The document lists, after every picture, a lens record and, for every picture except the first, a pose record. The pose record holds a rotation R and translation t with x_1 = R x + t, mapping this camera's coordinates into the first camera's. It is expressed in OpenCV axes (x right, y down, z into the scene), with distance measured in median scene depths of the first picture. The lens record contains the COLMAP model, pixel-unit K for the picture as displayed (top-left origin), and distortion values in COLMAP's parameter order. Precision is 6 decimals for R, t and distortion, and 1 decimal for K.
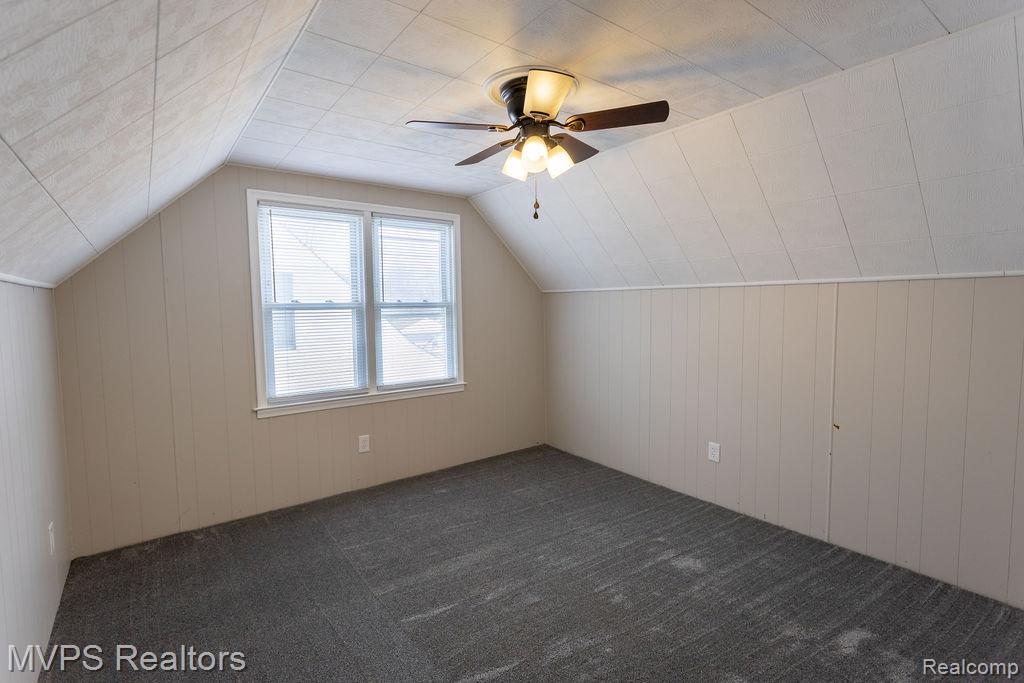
lens RADIAL K [[492.4, 0, 511.5], [0, 492.4, 337.2], [0, 0, 1]] dist [0.001963, 0.000045]
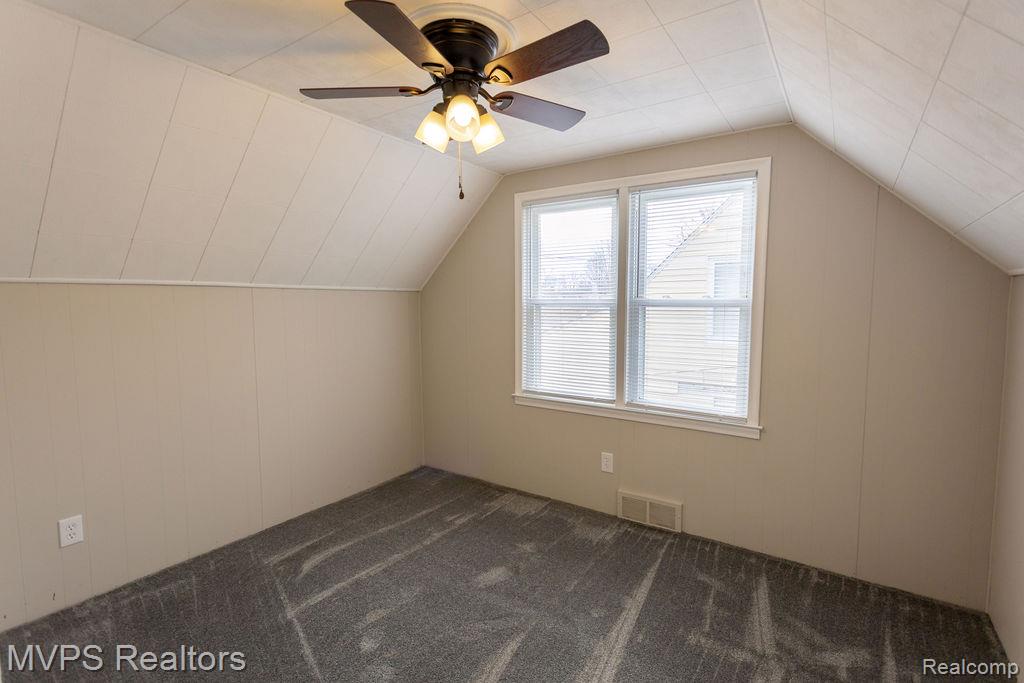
lens RADIAL K [[492.4, 0, 509.3], [0, 492.4, 348.6], [0, 0, 1]] dist [0.001963, 0.000045]
pose [[0.311356, 0.095009, -0.945532, 0.441224], [-0.071297, 0.994521, 0.076454, -0.036421], [0.947615, 0.043609, 0.316424, 0.554717]]
